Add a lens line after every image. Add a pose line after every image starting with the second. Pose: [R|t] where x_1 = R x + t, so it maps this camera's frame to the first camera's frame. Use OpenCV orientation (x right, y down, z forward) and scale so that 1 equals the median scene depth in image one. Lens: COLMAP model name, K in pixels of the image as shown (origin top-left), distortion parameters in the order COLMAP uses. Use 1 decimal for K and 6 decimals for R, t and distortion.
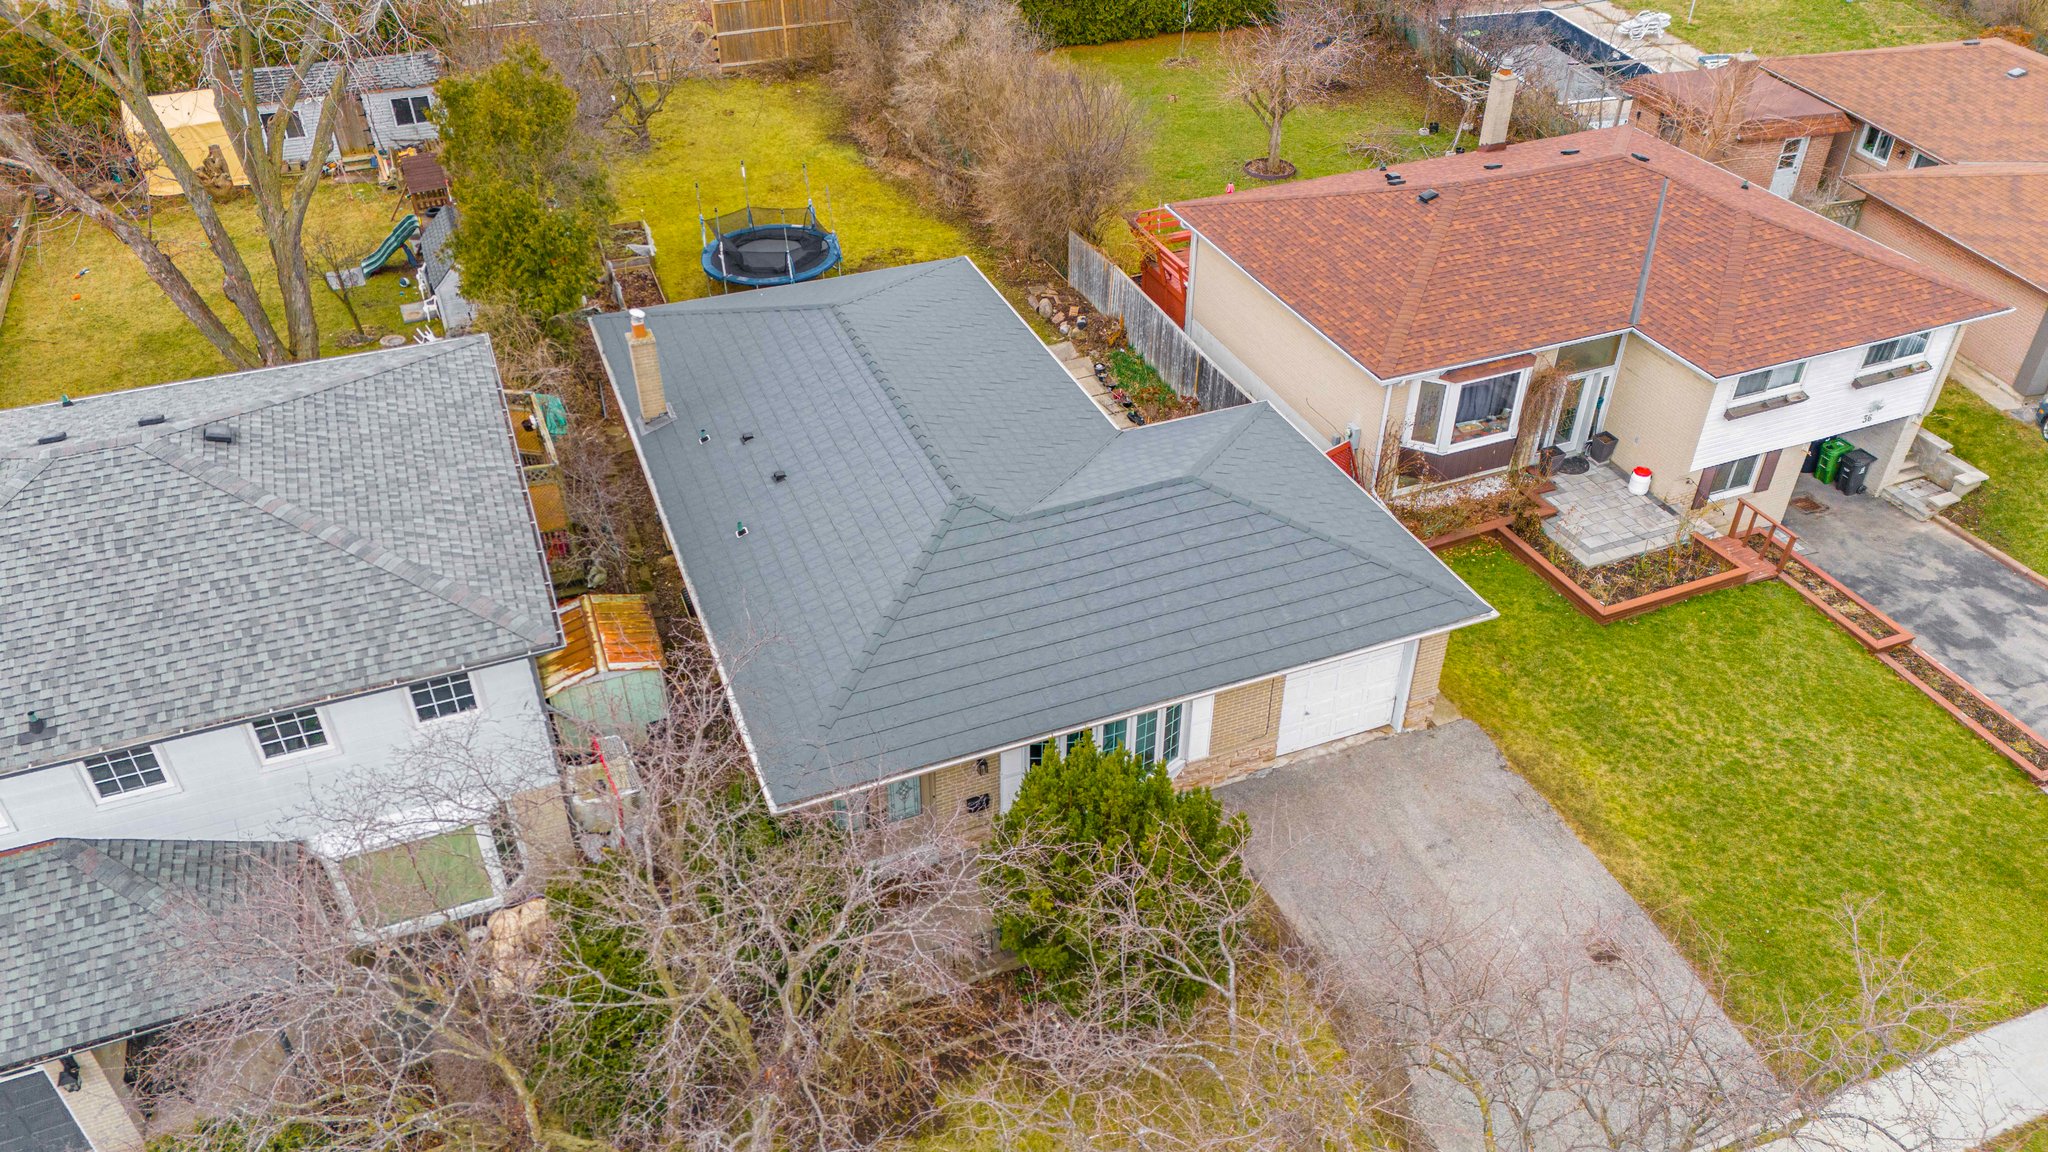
lens RADIAL K [[1479.6, 0, 1024.0], [0, 1479.6, 576.0], [0, 0, 1]] dist [0.059468, -0.051255]
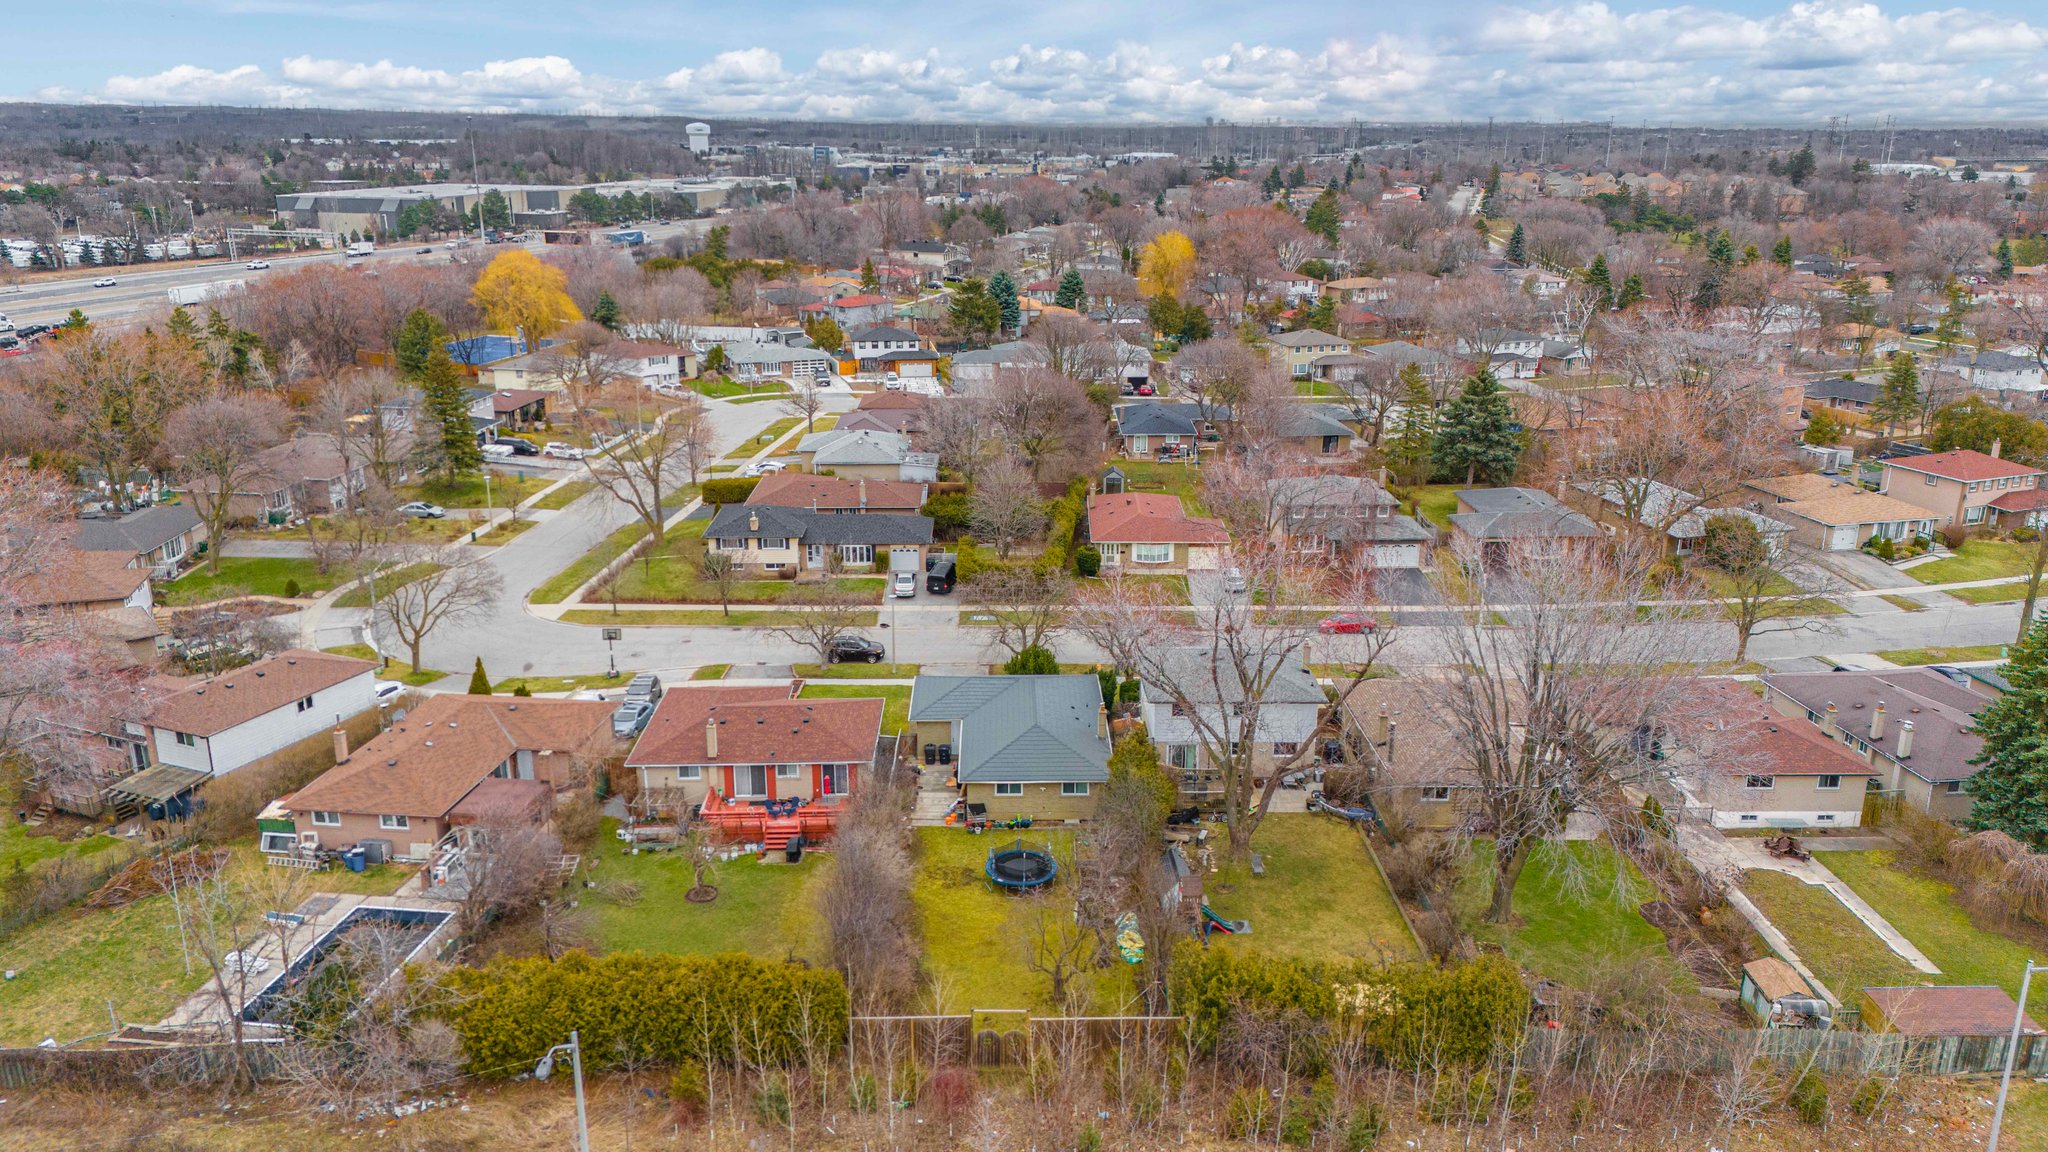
lens RADIAL K [[1479.6, 0, 1024.0], [0, 1479.6, 576.0], [0, 0, 1]] dist [0.059468, -0.051255]
pose [[-0.933741, -0.107288, 0.341493, -1.037322], [0.215780, 0.592481, 0.776147, -2.549088], [-0.285600, 0.798408, -0.530073, 2.258970]]
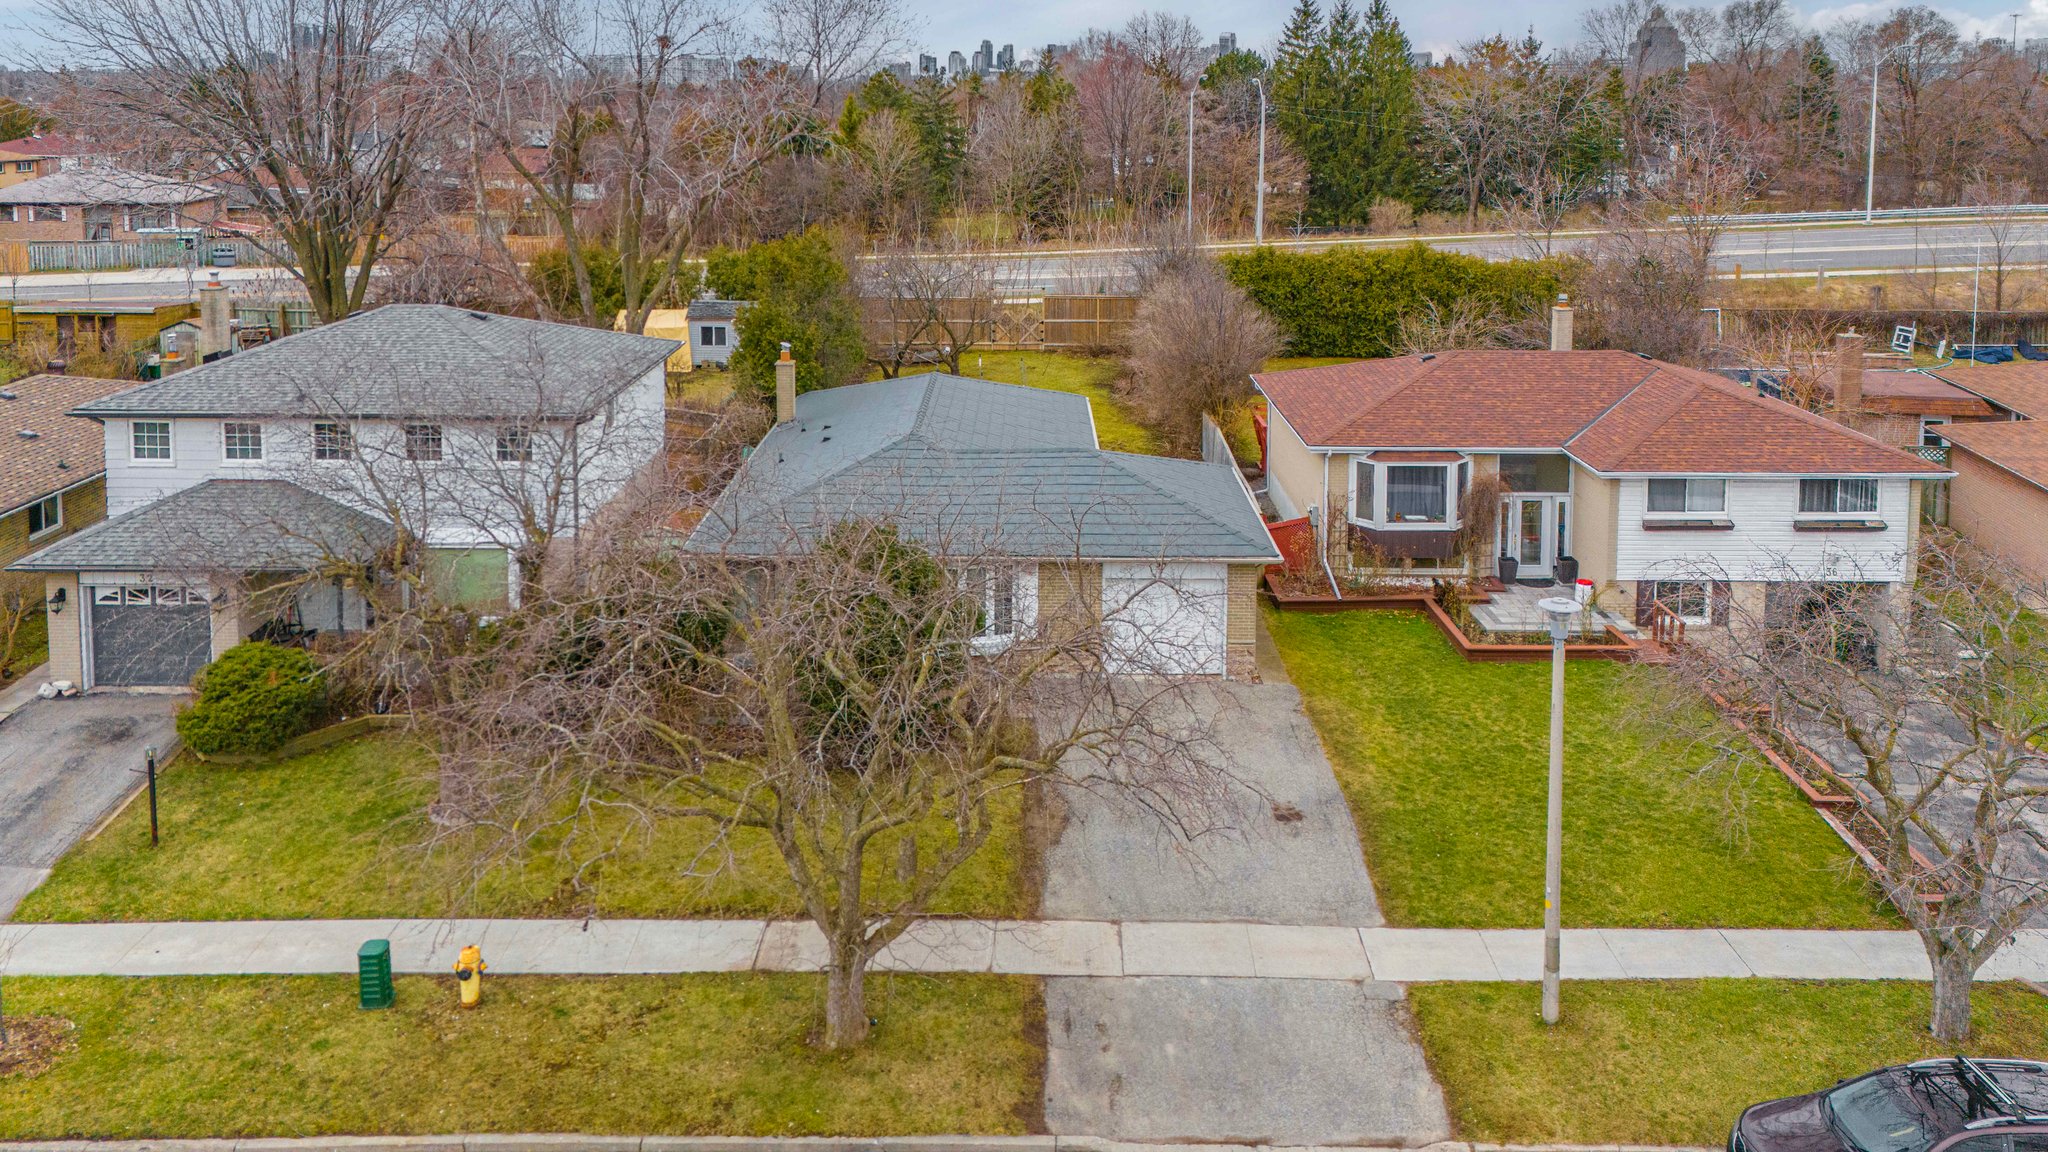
lens RADIAL K [[1557.4, 0, 1019.4], [0, 1557.4, 255.6], [0, 0, 1]] dist [0.038707, 0.003492]
pose [[0.926001, 0.041940, -0.375185, 0.471098], [-0.226331, 0.857082, -0.462802, 0.363975], [0.302154, 0.513470, 0.803151, -0.174579]]
